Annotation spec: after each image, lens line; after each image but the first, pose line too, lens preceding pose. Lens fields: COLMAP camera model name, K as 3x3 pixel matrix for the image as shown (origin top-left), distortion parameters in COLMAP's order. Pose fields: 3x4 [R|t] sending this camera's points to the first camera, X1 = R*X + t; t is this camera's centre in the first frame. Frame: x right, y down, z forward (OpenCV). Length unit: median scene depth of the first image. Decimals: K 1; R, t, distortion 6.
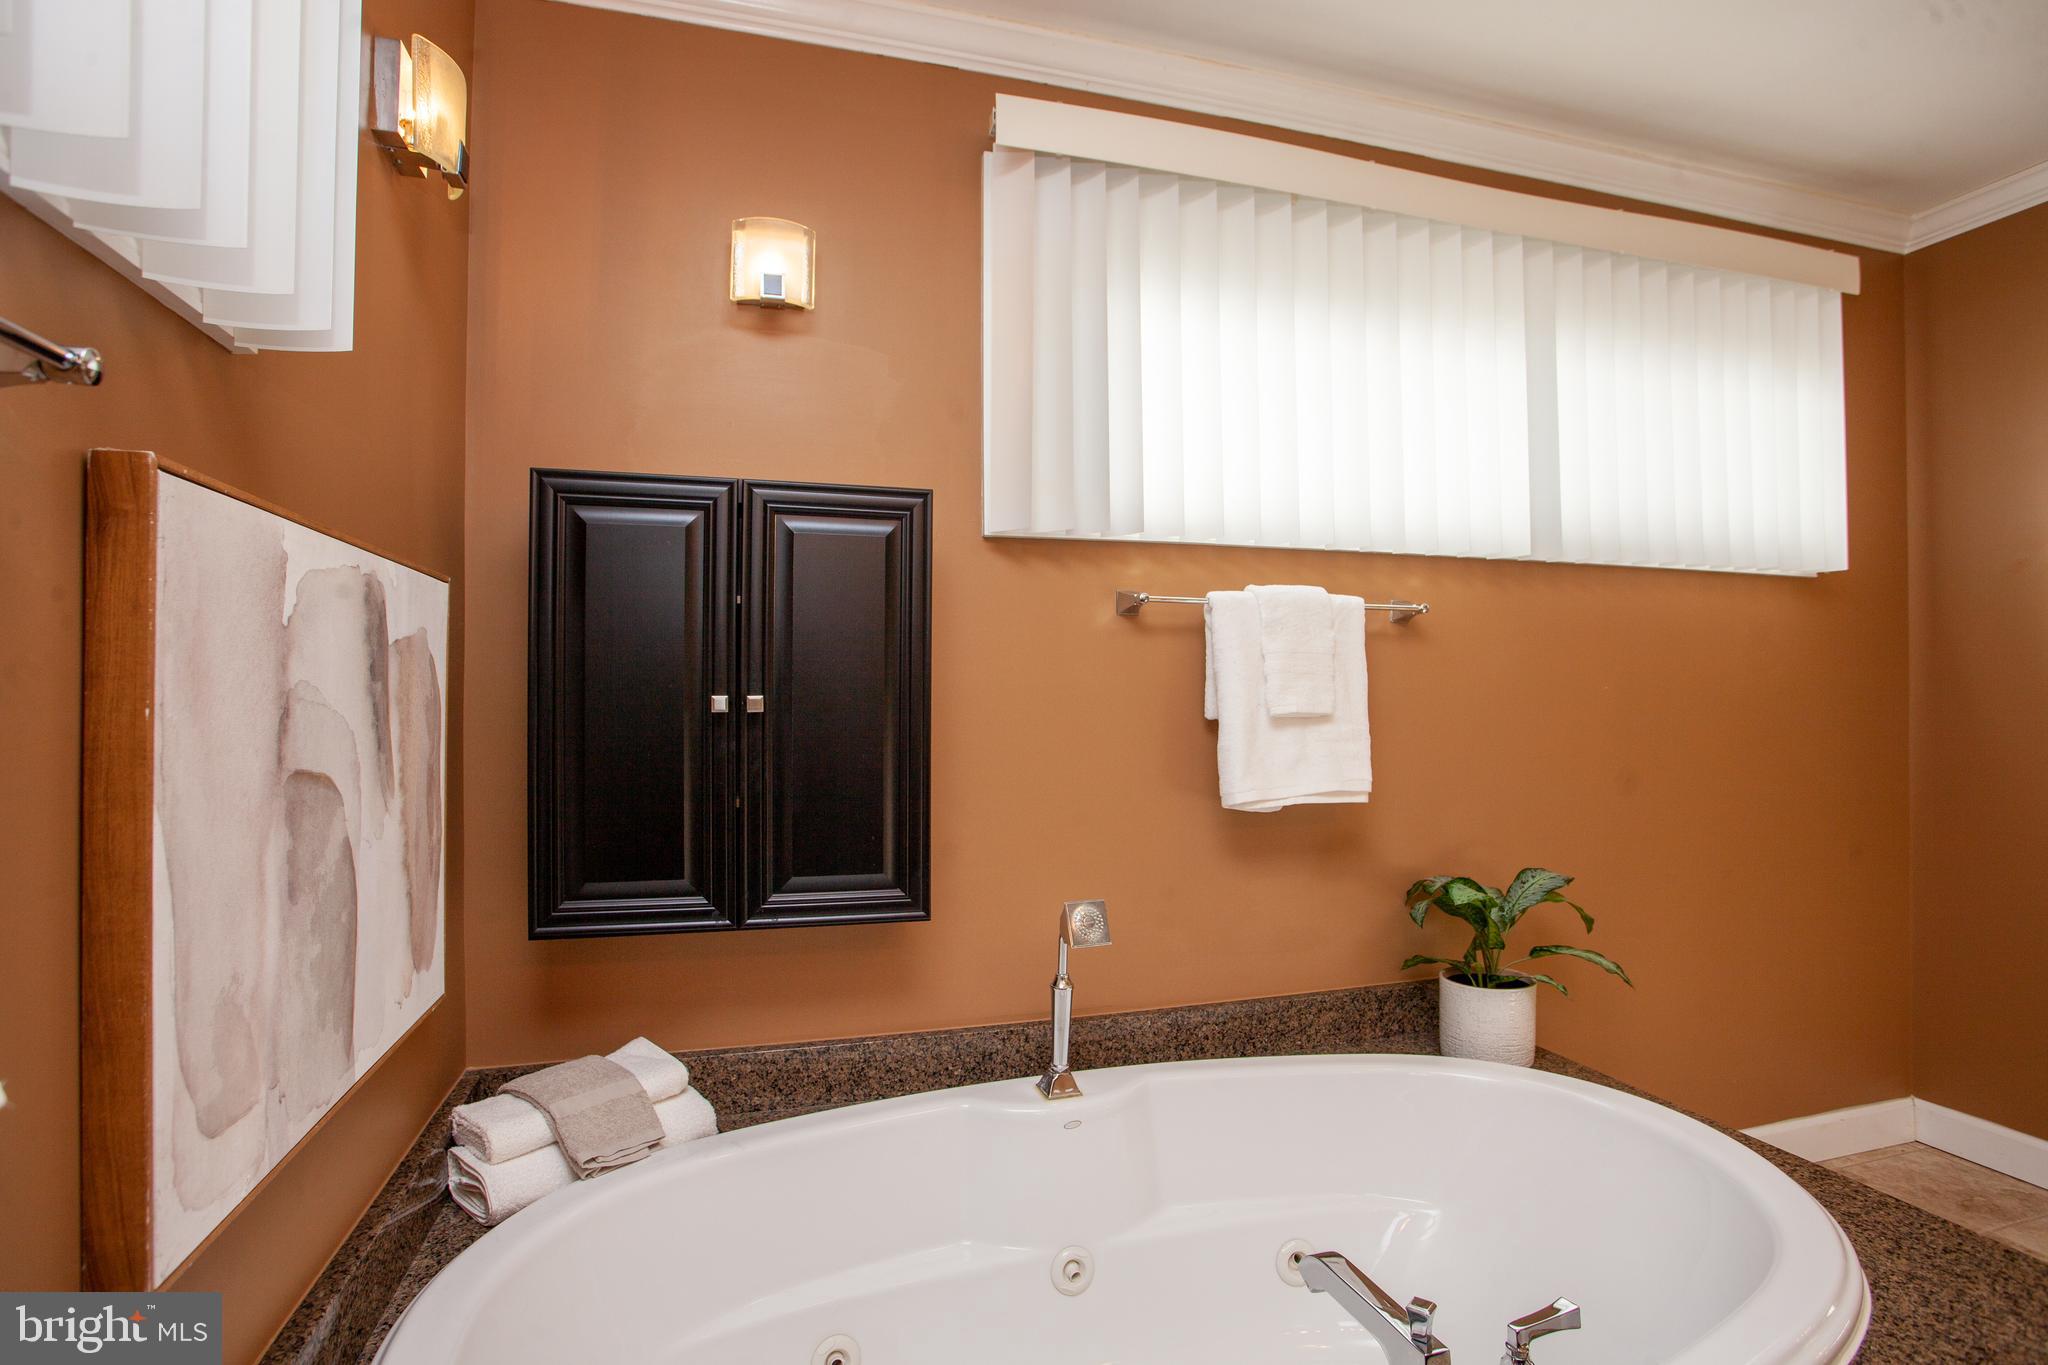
lens RADIAL K [[1002.0, 0, 1023.4], [0, 1002.0, 687.6], [0, 0, 1]] dist [-0.083651, 0.034202]
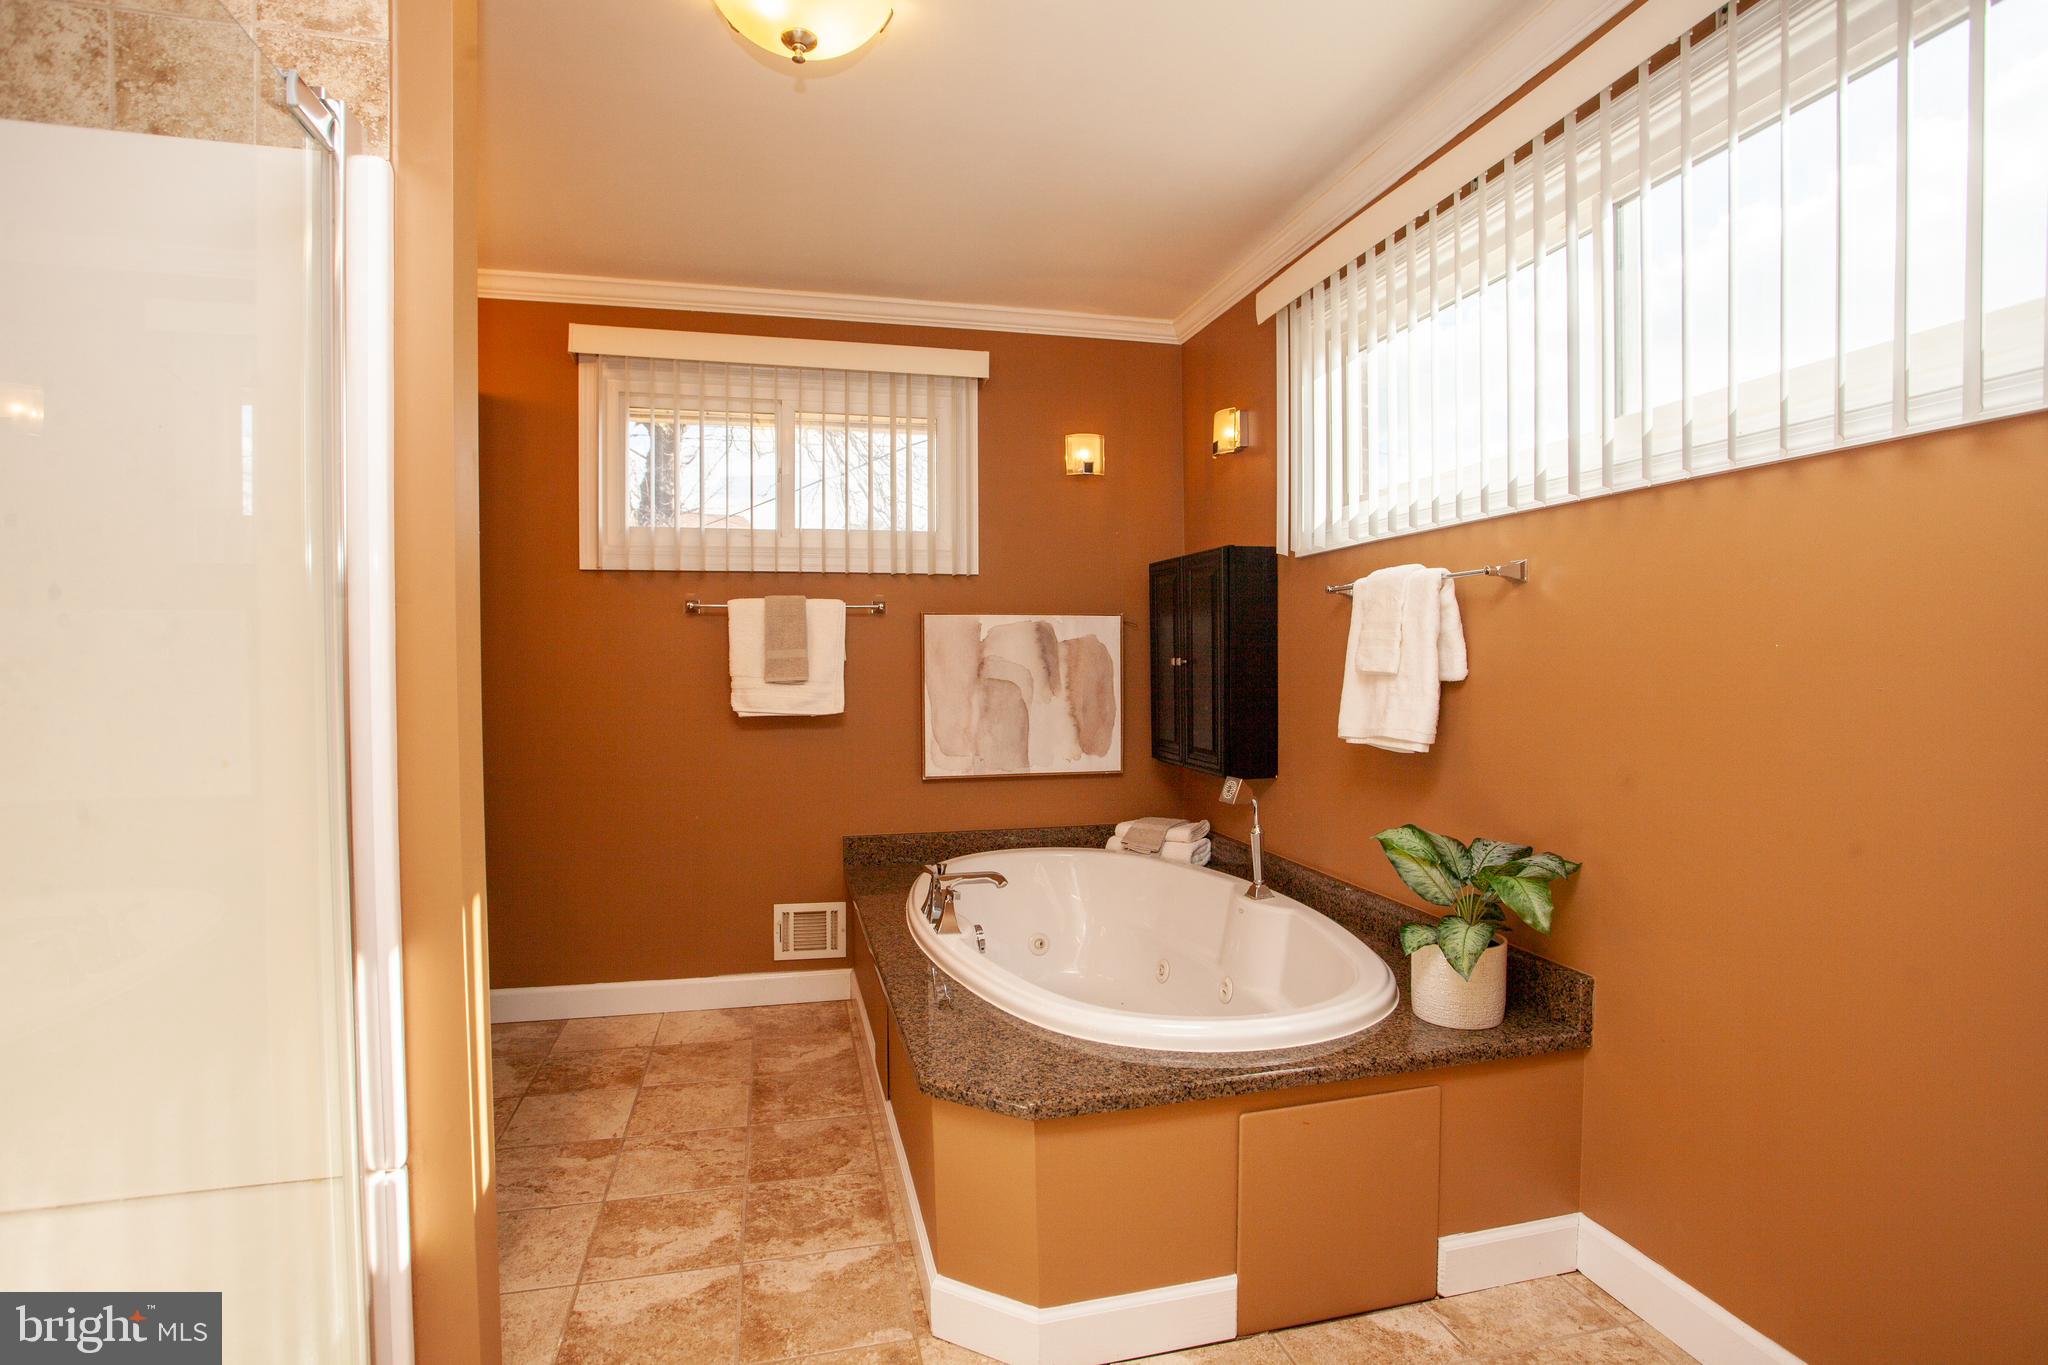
lens RADIAL K [[1002.0, 0, 1023.4], [0, 1002.0, 687.6], [0, 0, 1]] dist [-0.083651, 0.034202]
pose [[-0.030481, 0.022114, -0.999291, 1.740262], [0.002258, 0.999754, 0.022055, 0.017736], [0.999533, -0.001584, -0.030524, 0.663648]]
